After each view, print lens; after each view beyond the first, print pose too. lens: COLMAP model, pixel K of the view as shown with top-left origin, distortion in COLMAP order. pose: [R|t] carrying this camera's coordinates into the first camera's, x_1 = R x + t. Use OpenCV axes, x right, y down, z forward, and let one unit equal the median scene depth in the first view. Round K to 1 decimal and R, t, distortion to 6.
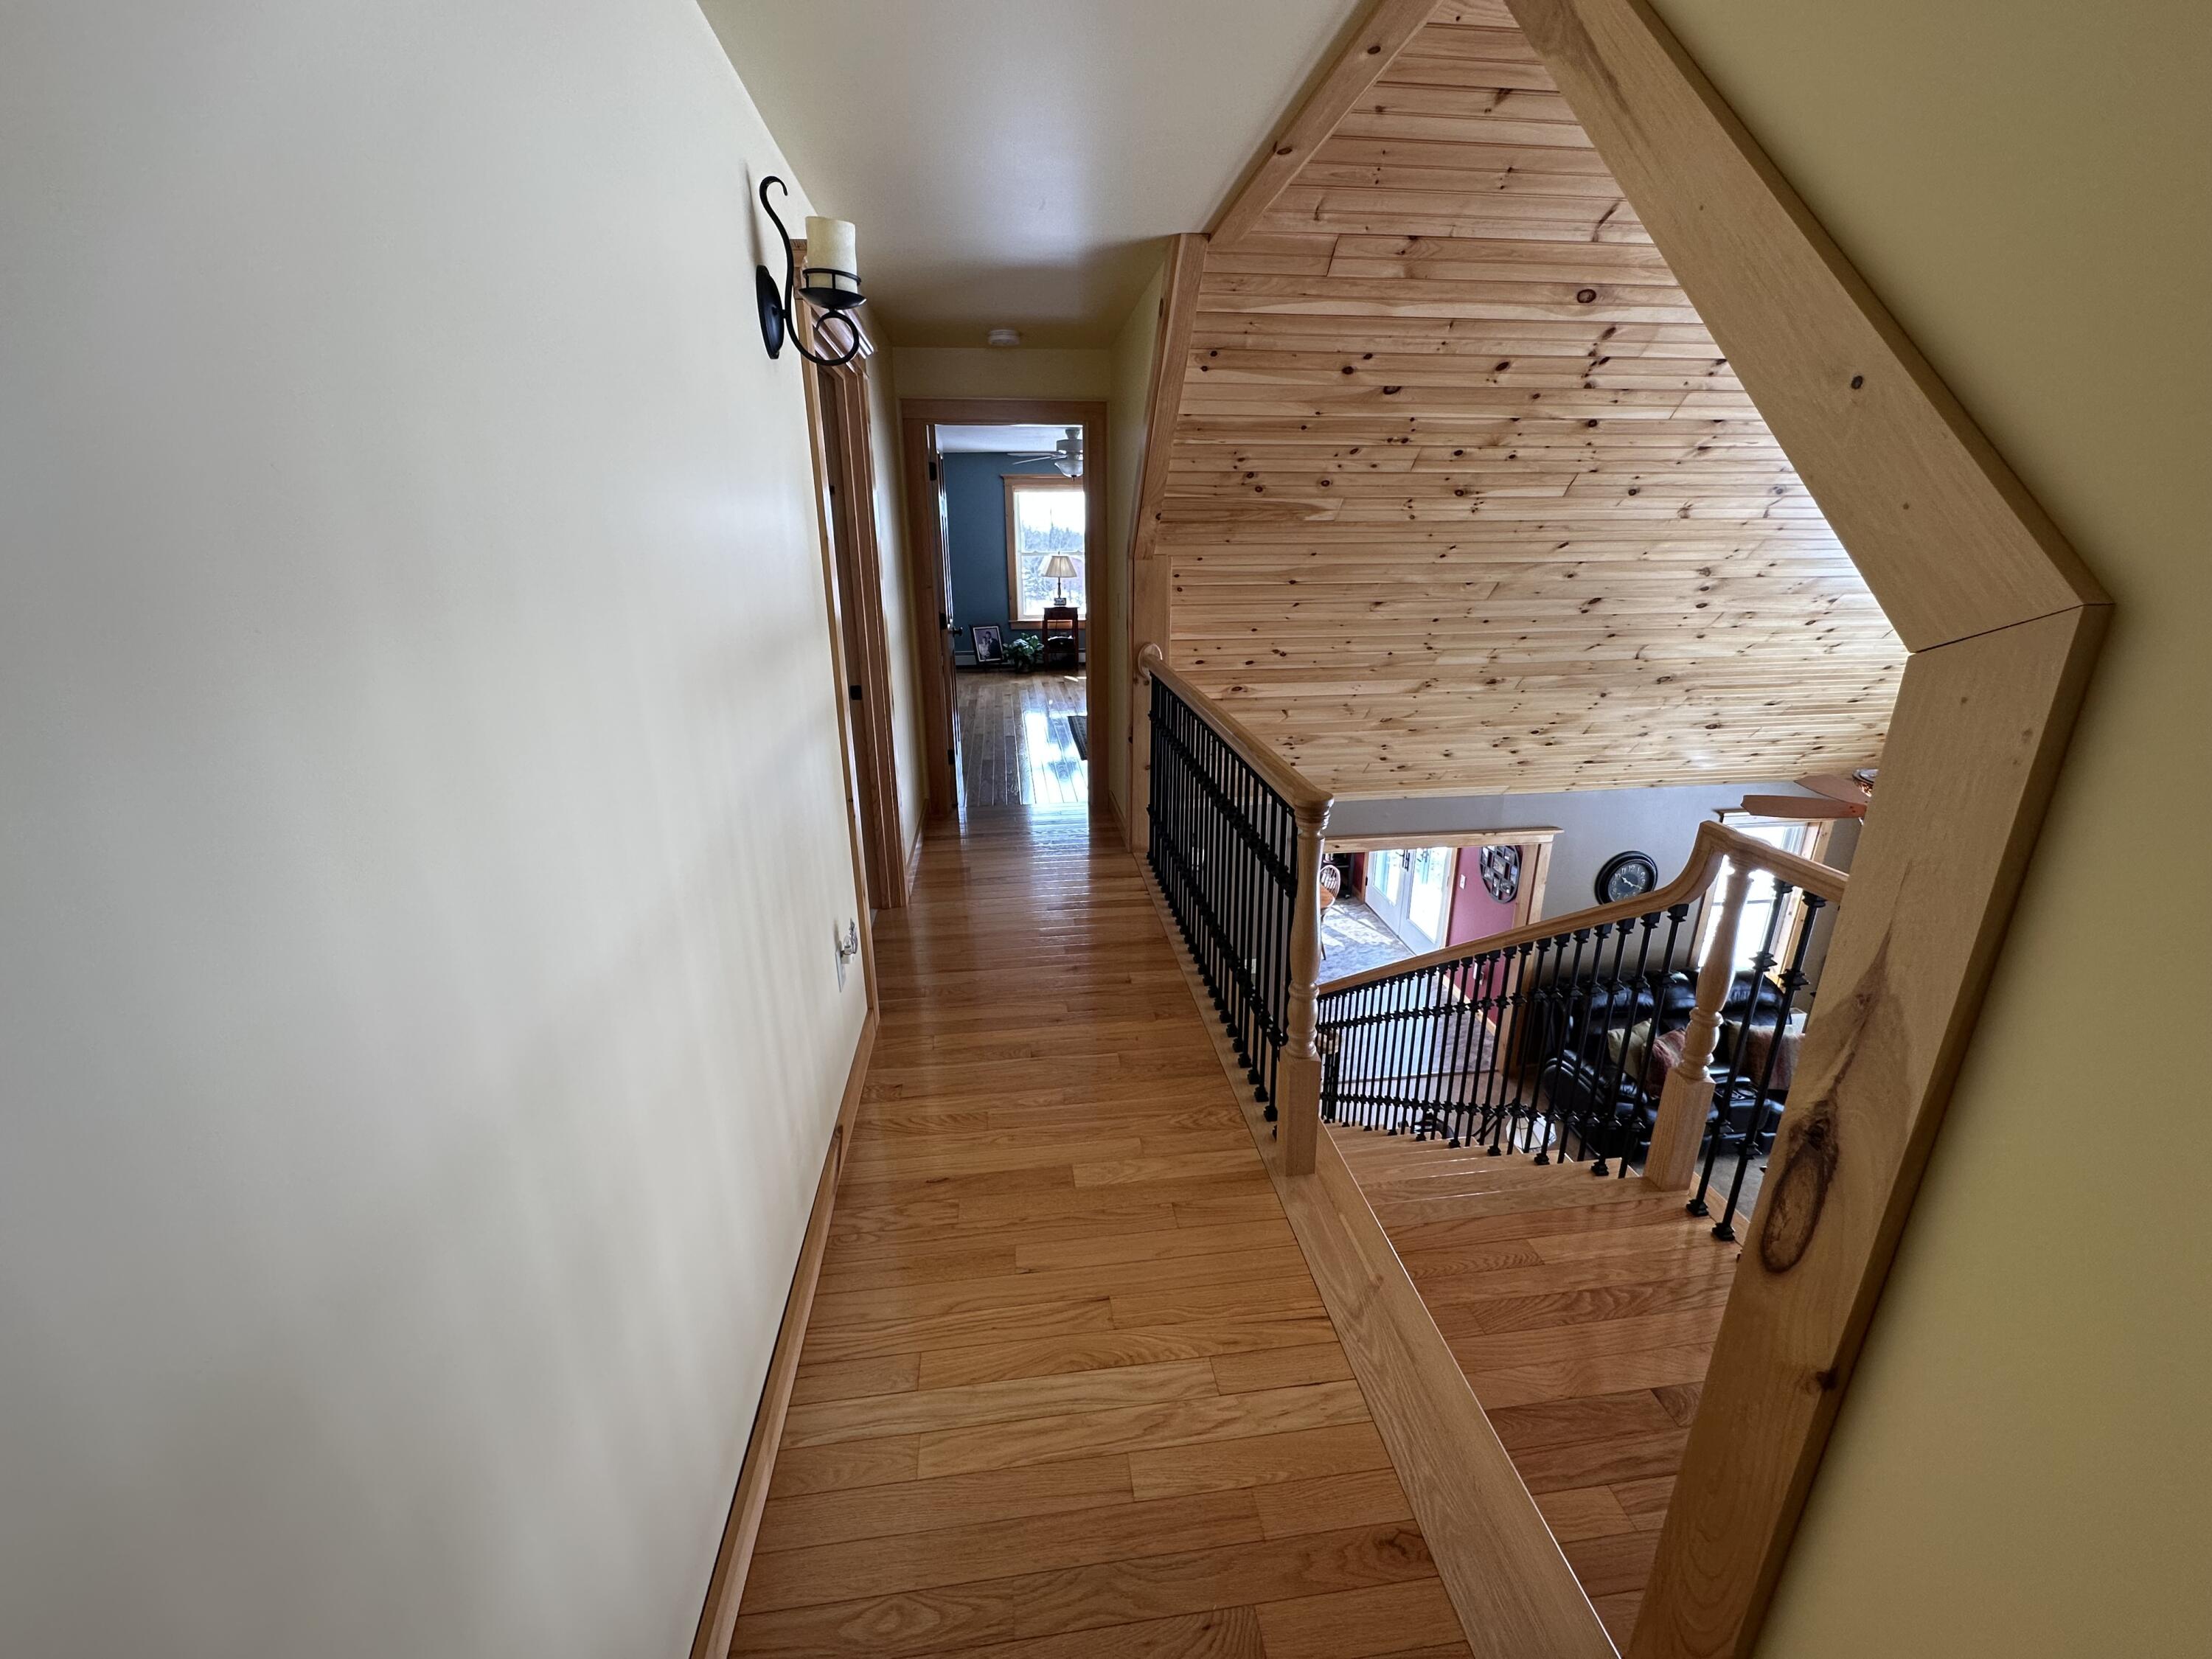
lens RADIAL K [[878.9, 0, 1107.7], [0, 878.9, 832.7], [0, 0, 1]] dist [-0.002550, 0.000104]
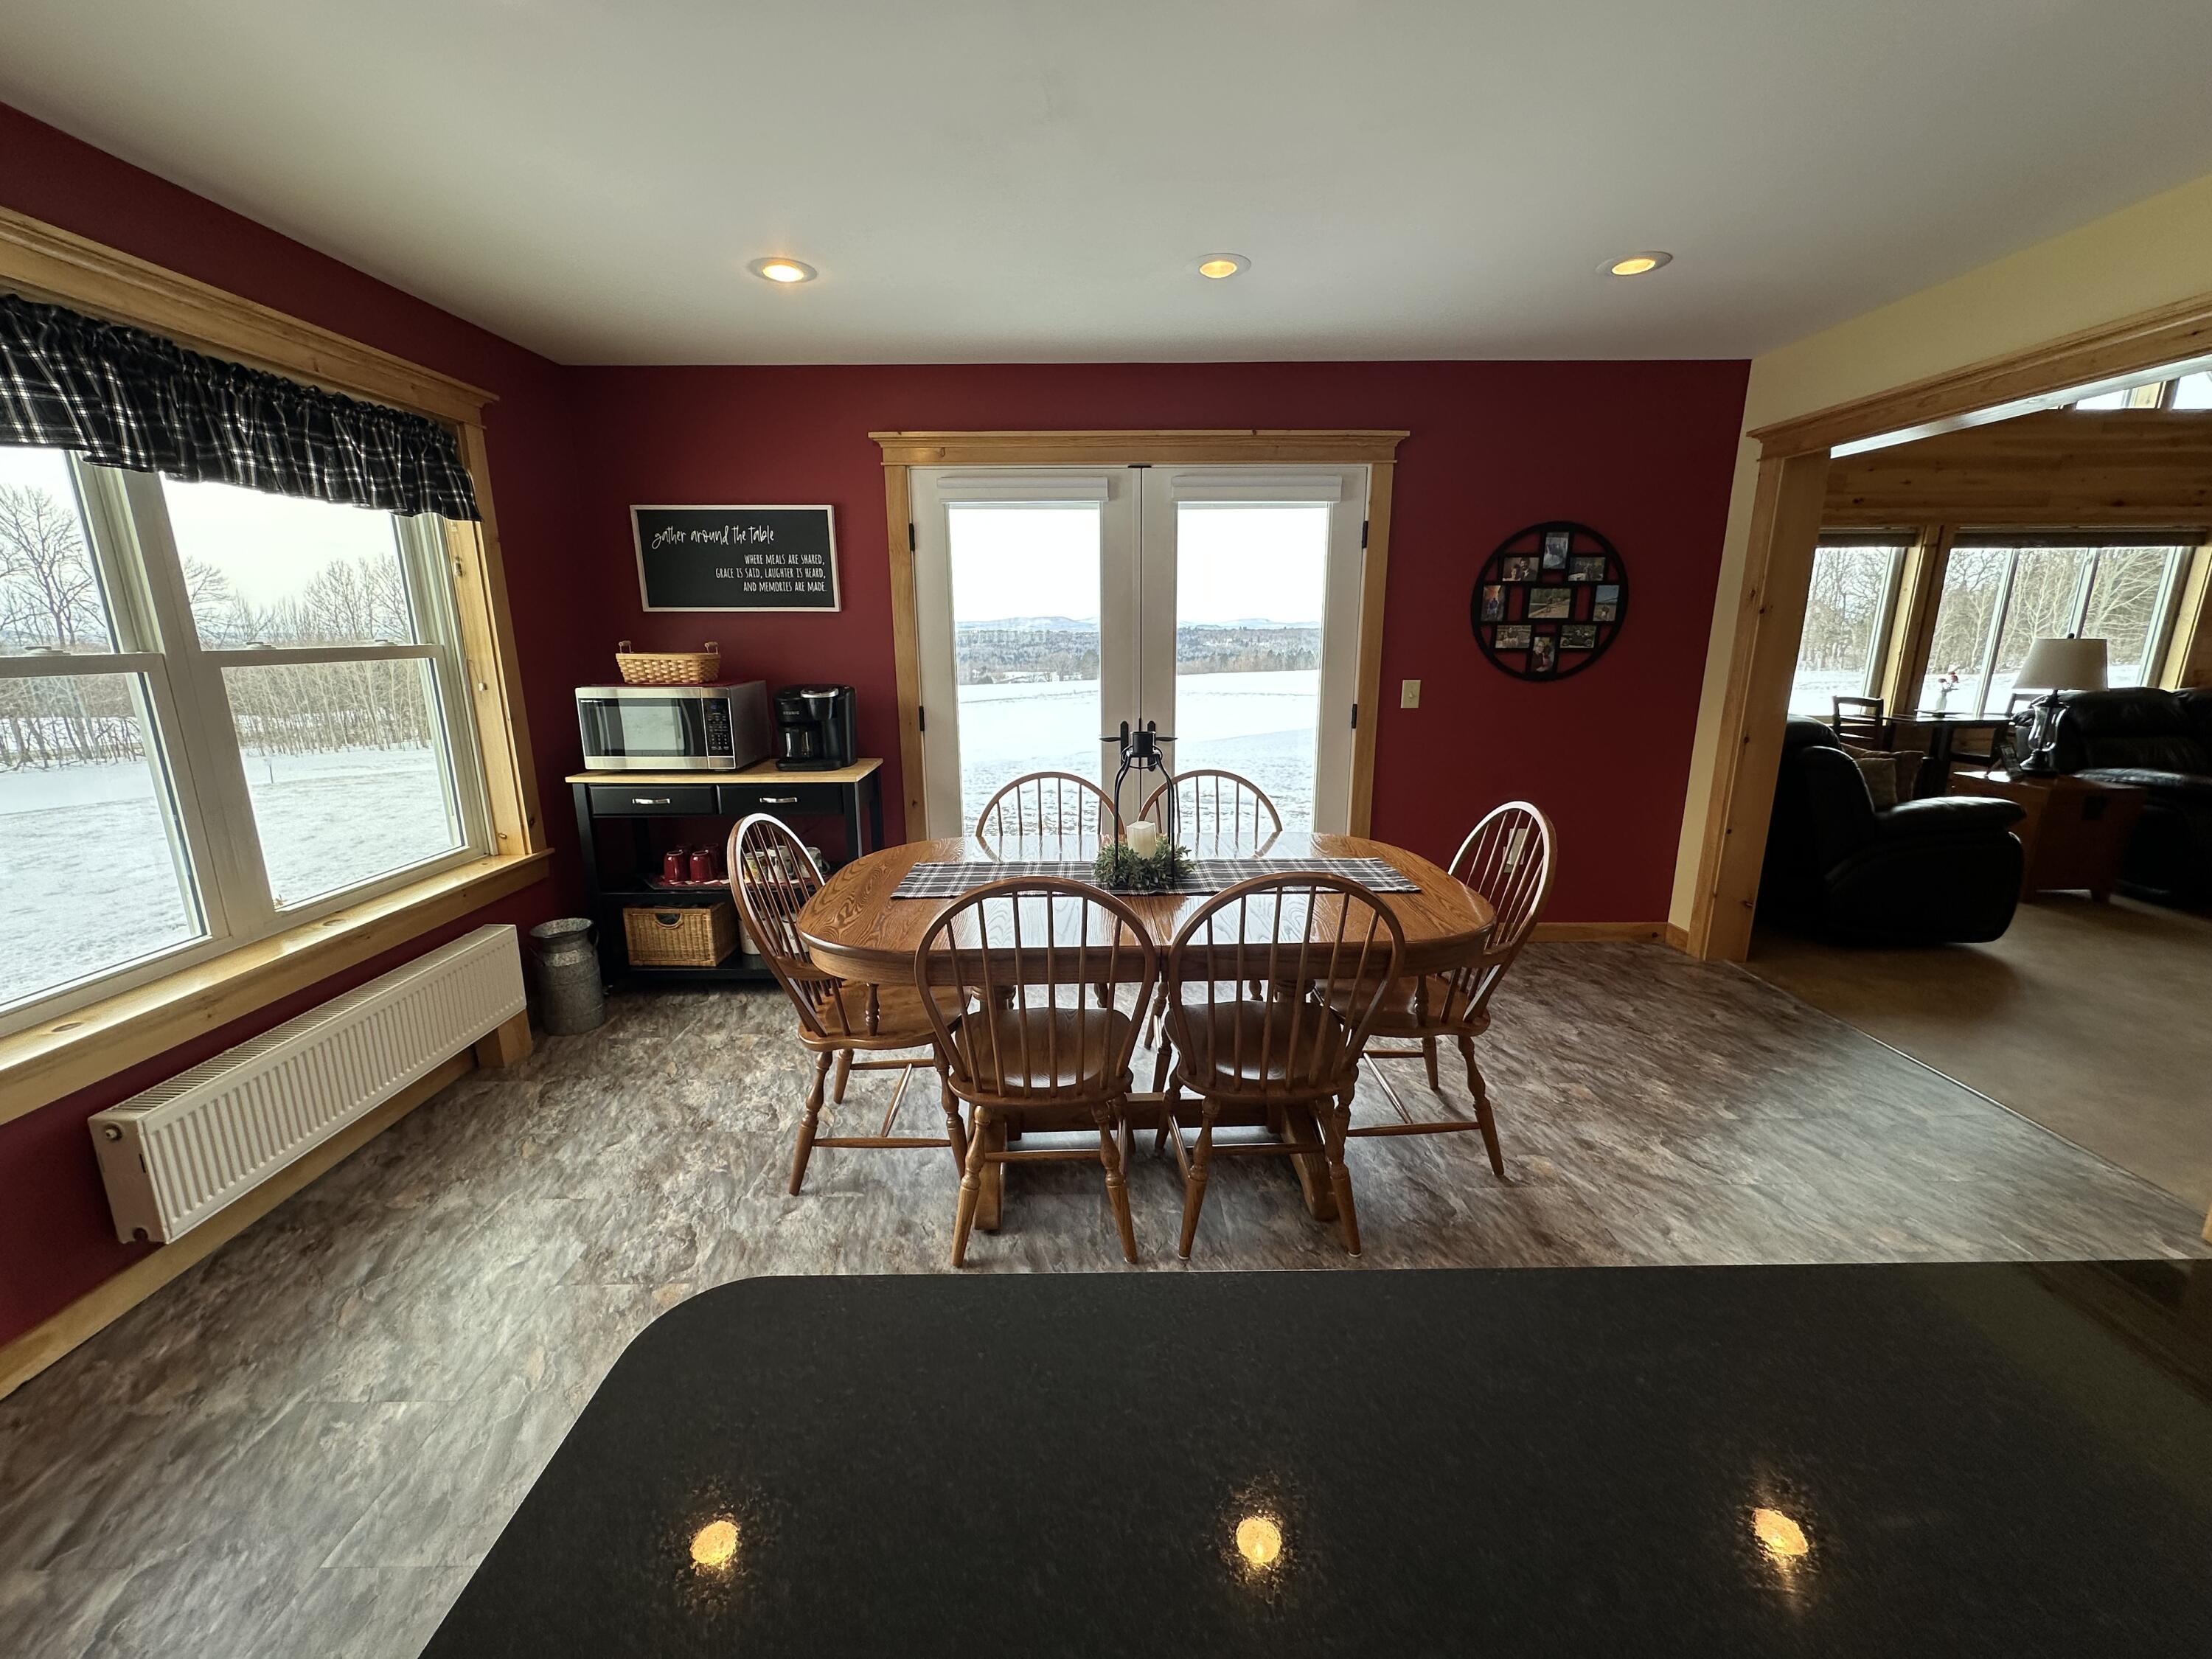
lens RADIAL K [[877.8, 0, 1105.7], [0, 877.8, 830.3], [0, 0, 1]] dist [-0.003016, 0.000467]
pose [[0.115248, -0.220479, 0.968559, -0.103932], [0.323759, 0.930150, 0.173211, -0.012273], [-0.939094, 0.293617, 0.178580, 1.572116]]
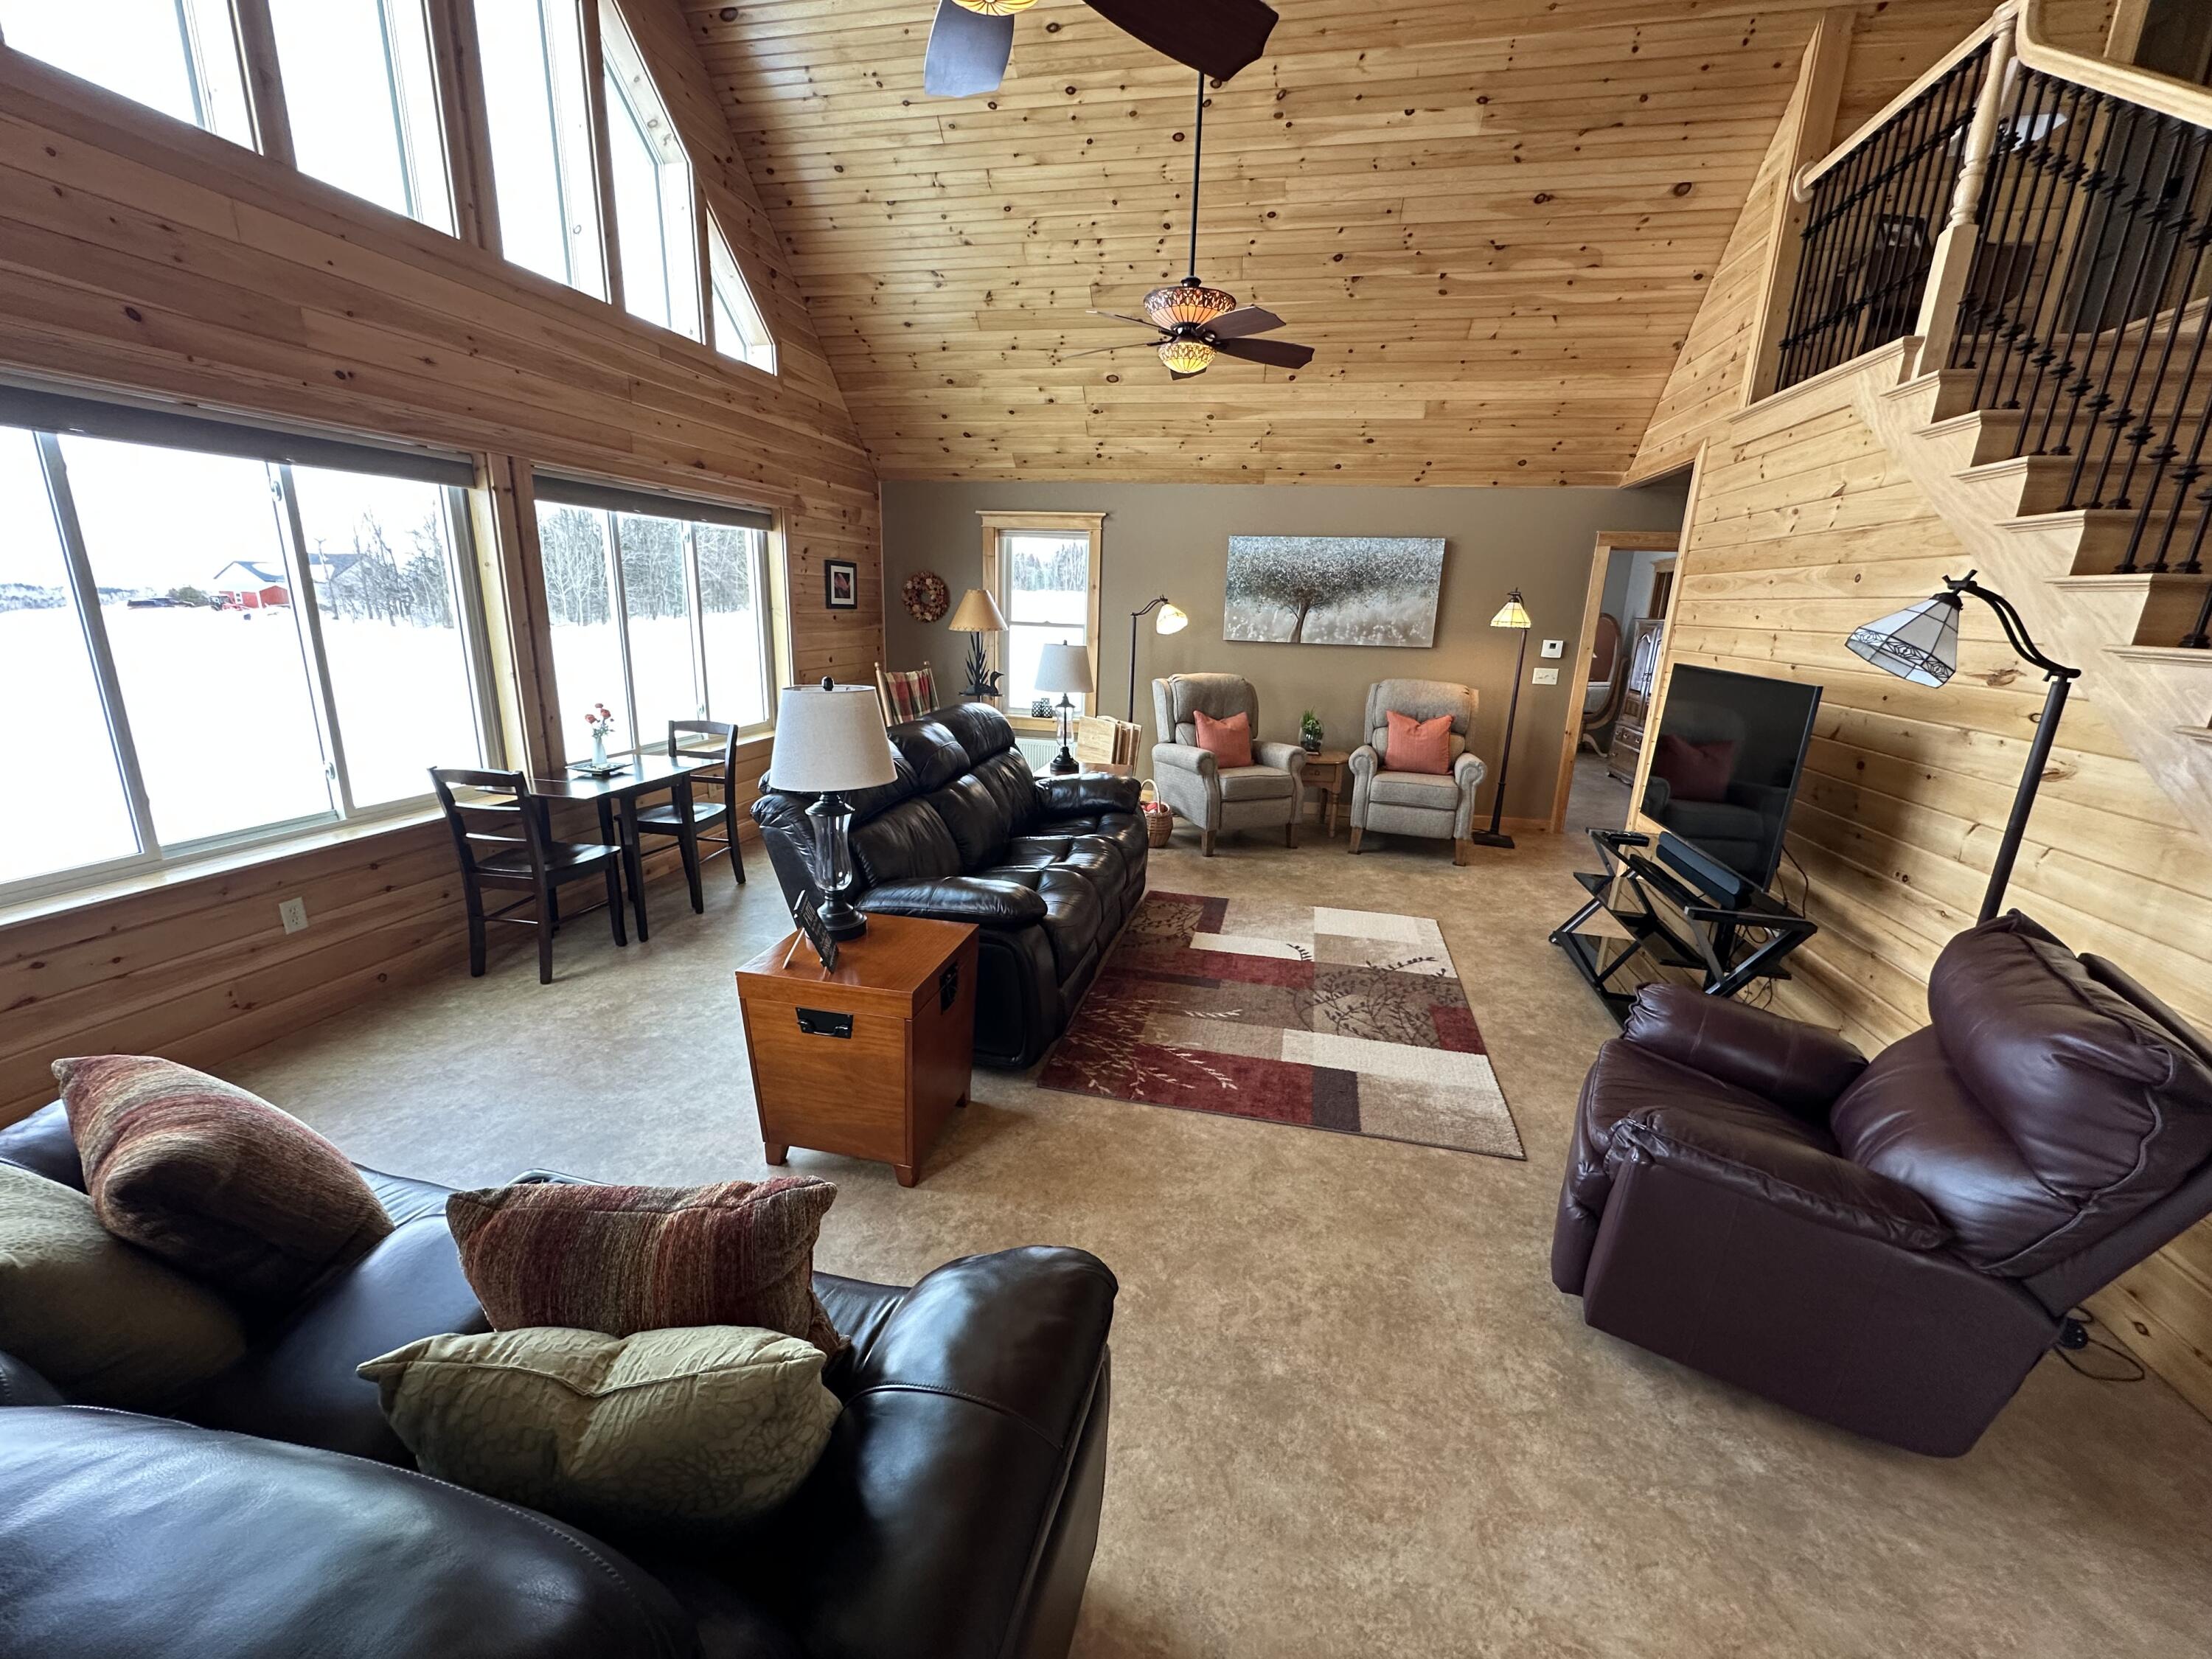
lens RADIAL K [[877.8, 0, 1105.7], [0, 877.8, 830.3], [0, 0, 1]] dist [-0.003016, 0.000467]
pose [[-0.942611, -0.108298, 0.315841, 0.542103], [0.081640, 0.842469, 0.532524, 0.089919], [-0.323758, 0.527748, -0.785279, 1.164969]]
